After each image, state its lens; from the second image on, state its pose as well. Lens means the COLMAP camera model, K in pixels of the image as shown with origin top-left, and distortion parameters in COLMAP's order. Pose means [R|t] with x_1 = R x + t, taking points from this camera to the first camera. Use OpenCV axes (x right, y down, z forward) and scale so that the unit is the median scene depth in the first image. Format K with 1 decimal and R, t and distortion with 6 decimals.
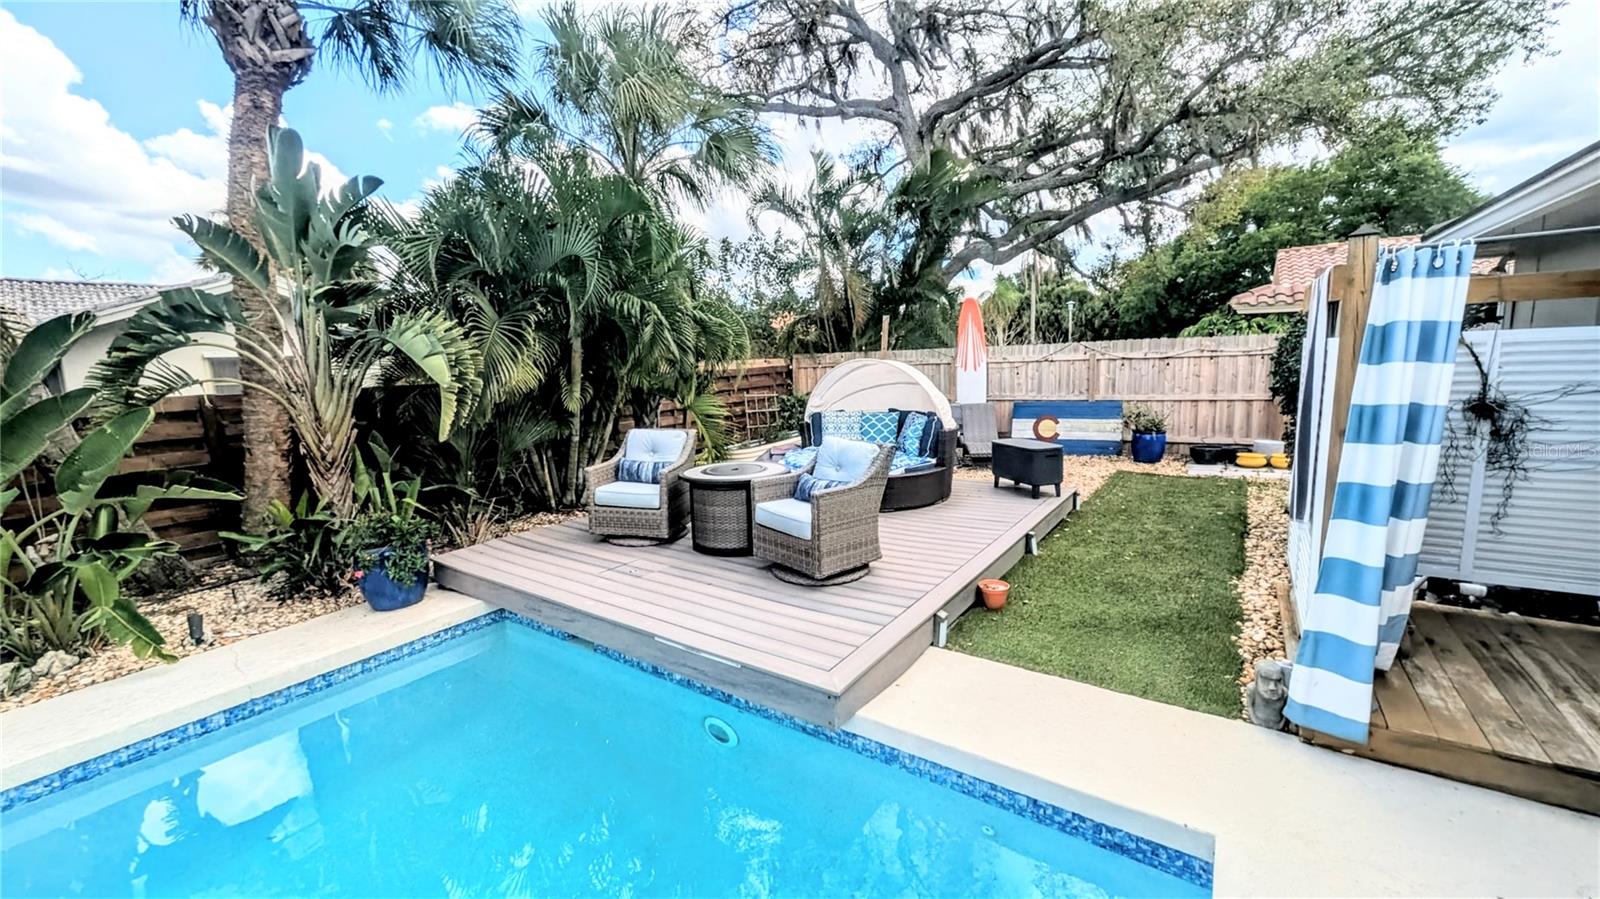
lens RADIAL K [[625.4, 0, 793.3], [0, 625.4, 450.4], [0, 0, 1]] dist [0.004602, -0.002727]
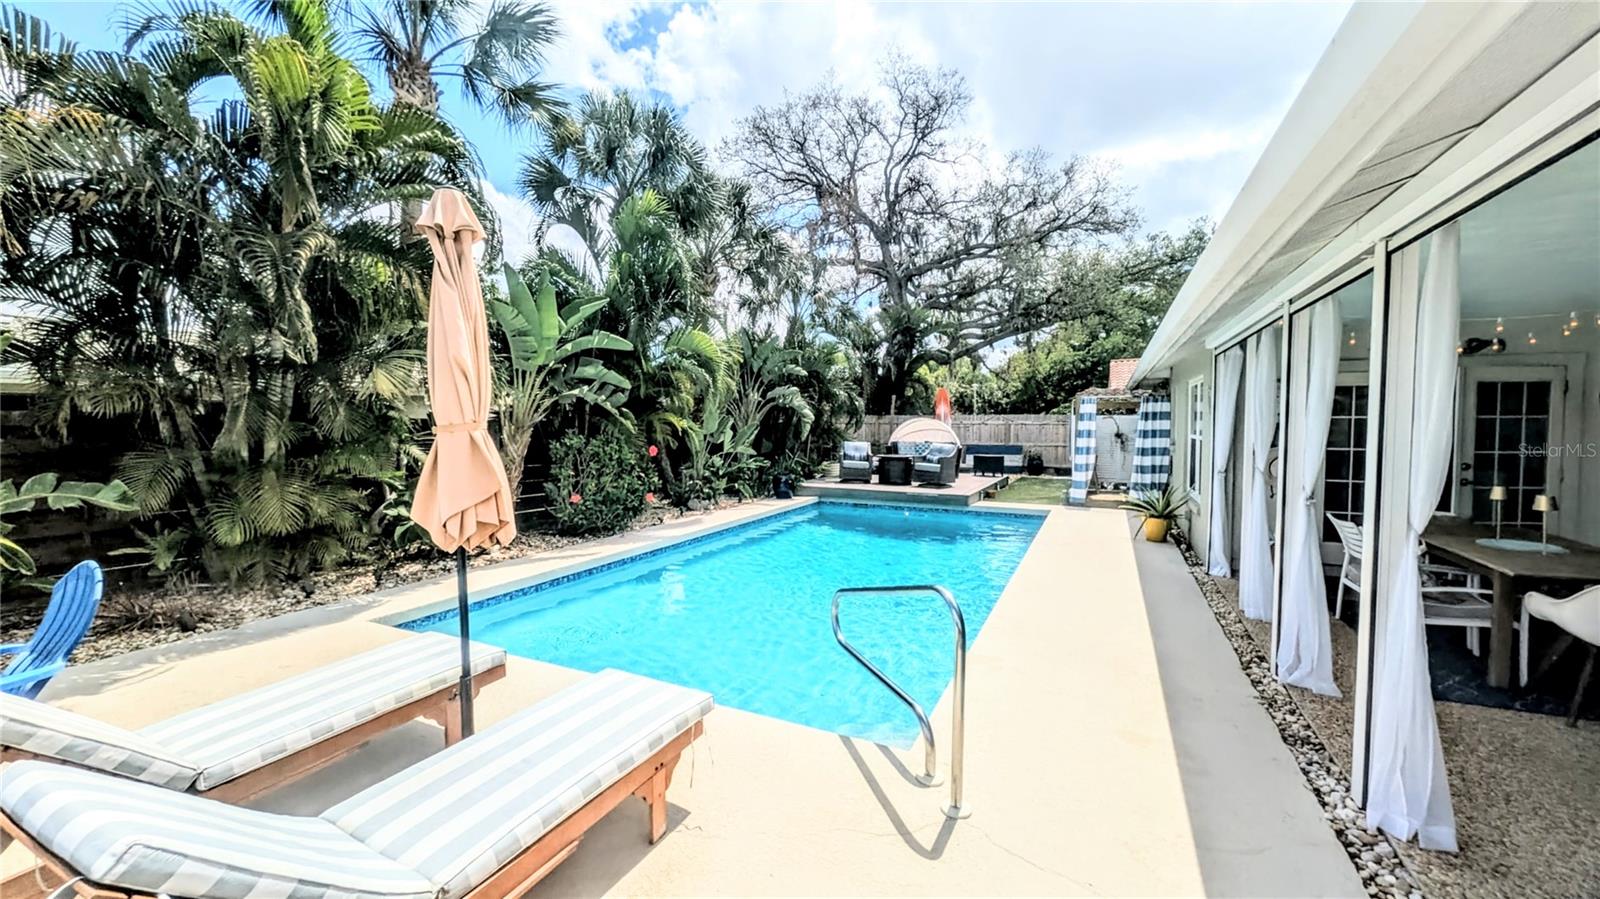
lens RADIAL K [[625.4, 0, 793.3], [0, 625.4, 450.4], [0, 0, 1]] dist [0.004602, -0.002727]
pose [[0.988417, 0.030813, 0.148605, -0.431354], [-0.015373, 0.994463, -0.103953, 0.137180], [-0.150985, 0.100464, 0.983418, -0.742577]]
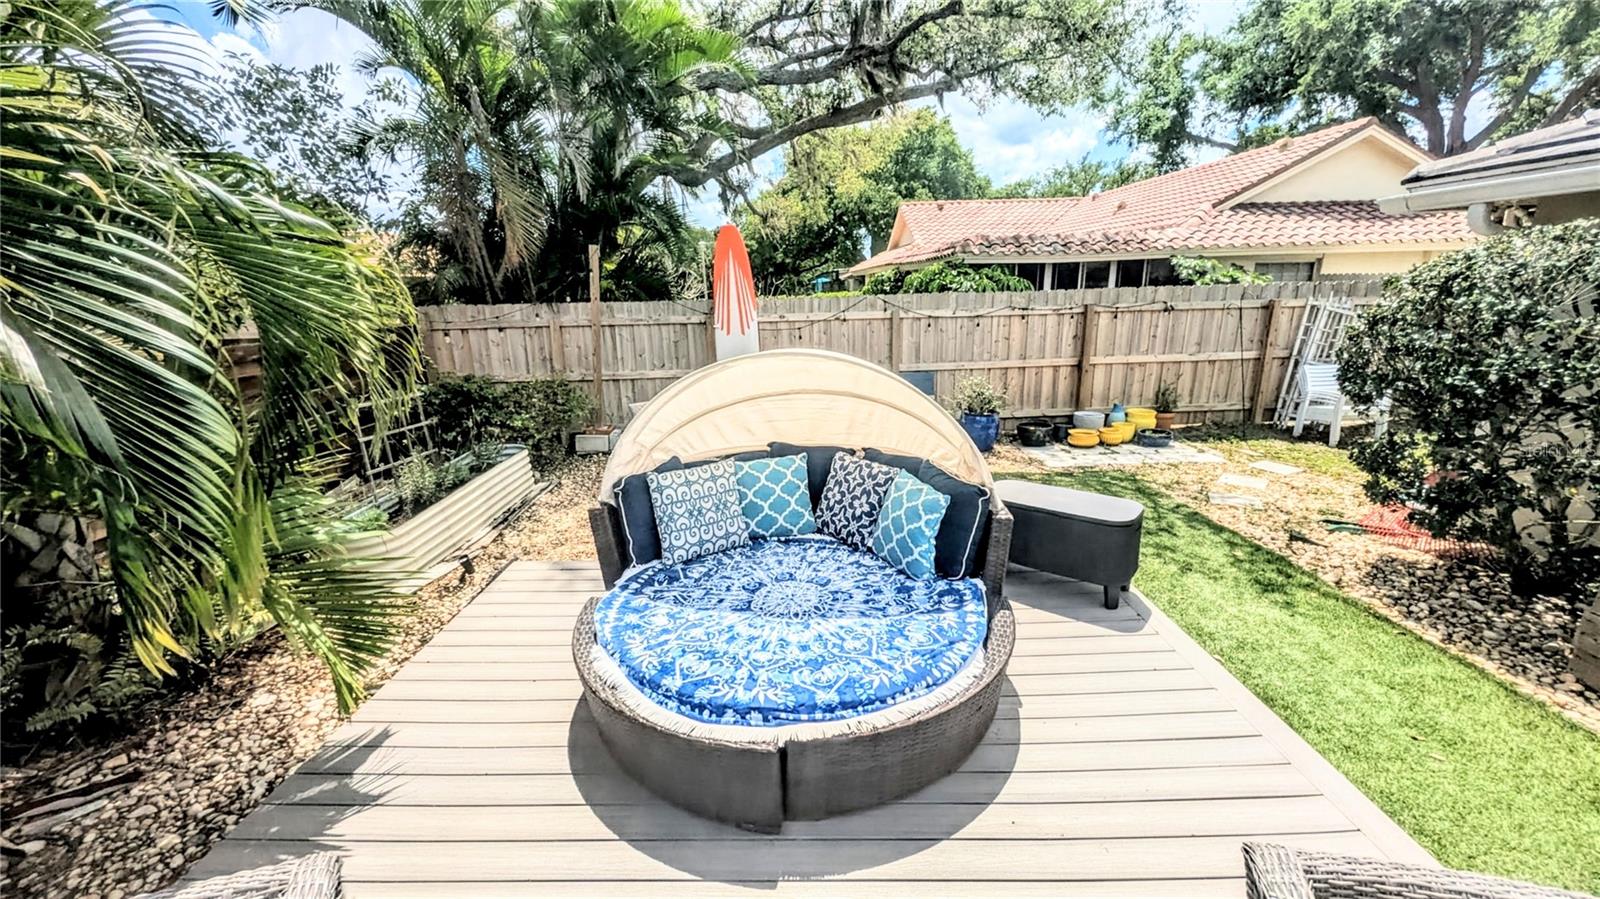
lens RADIAL K [[625.4, 0, 793.3], [0, 625.4, 450.4], [0, 0, 1]] dist [0.004602, -0.002727]
pose [[0.822123, -0.132504, 0.553675, -0.071694], [0.077056, 0.989487, 0.122385, -0.082261], [-0.564071, -0.057951, 0.823690, 0.395246]]
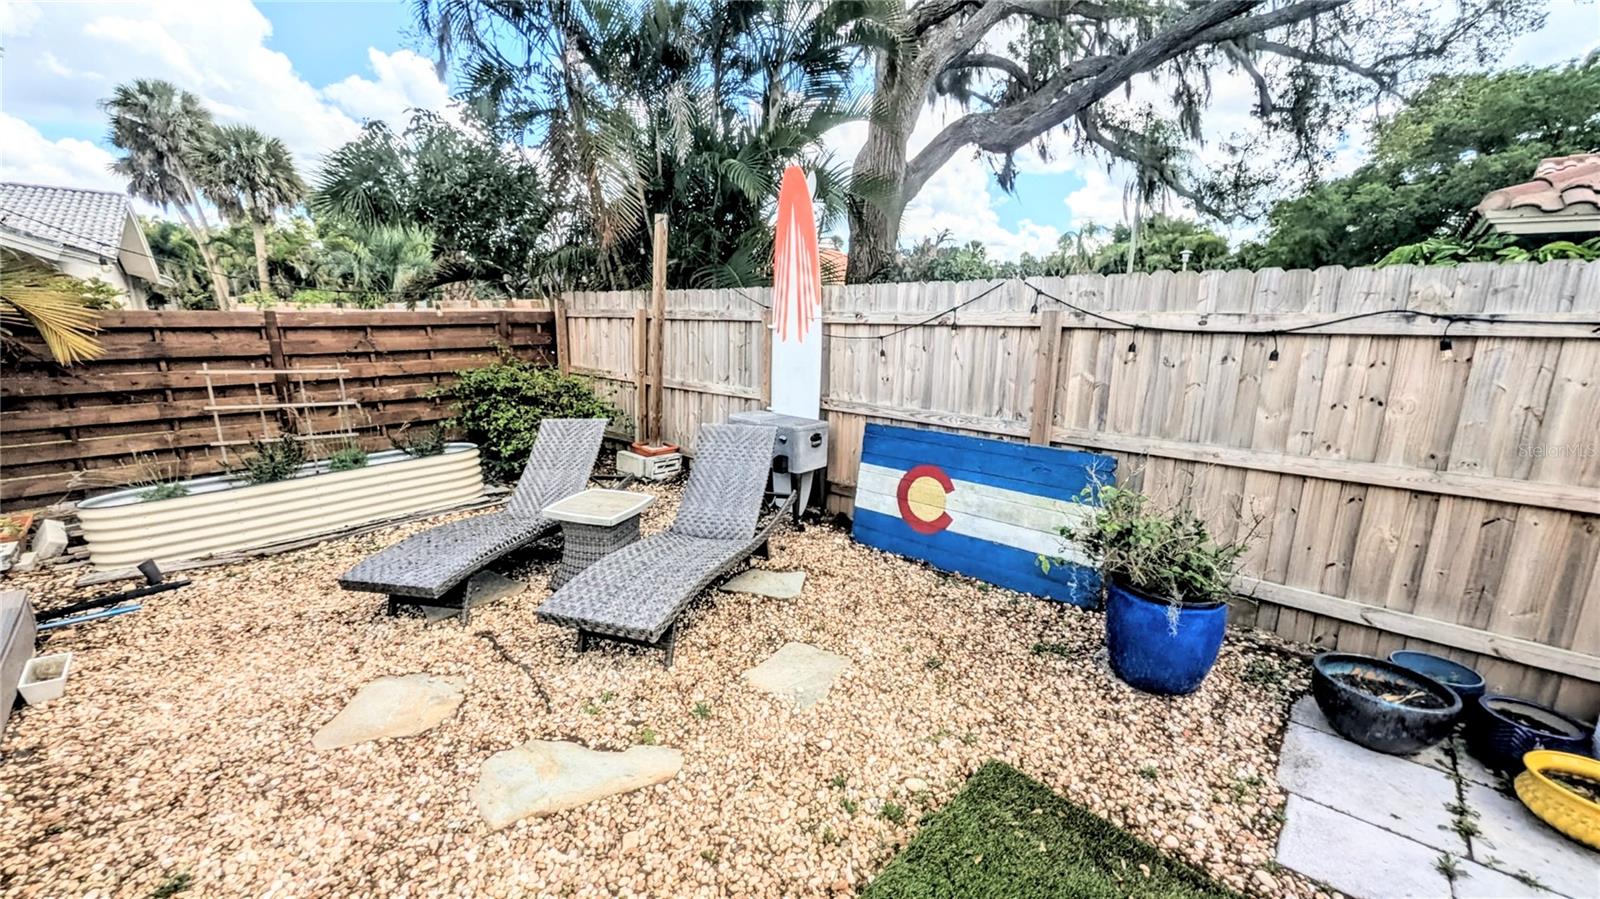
lens RADIAL K [[625.4, 0, 793.3], [0, 625.4, 450.4], [0, 0, 1]] dist [0.004602, -0.002727]
pose [[0.986249, 0.078933, -0.145198, 0.366532], [-0.067986, 0.994563, 0.078879, -0.087971], [0.150635, -0.067923, 0.986253, 0.582819]]
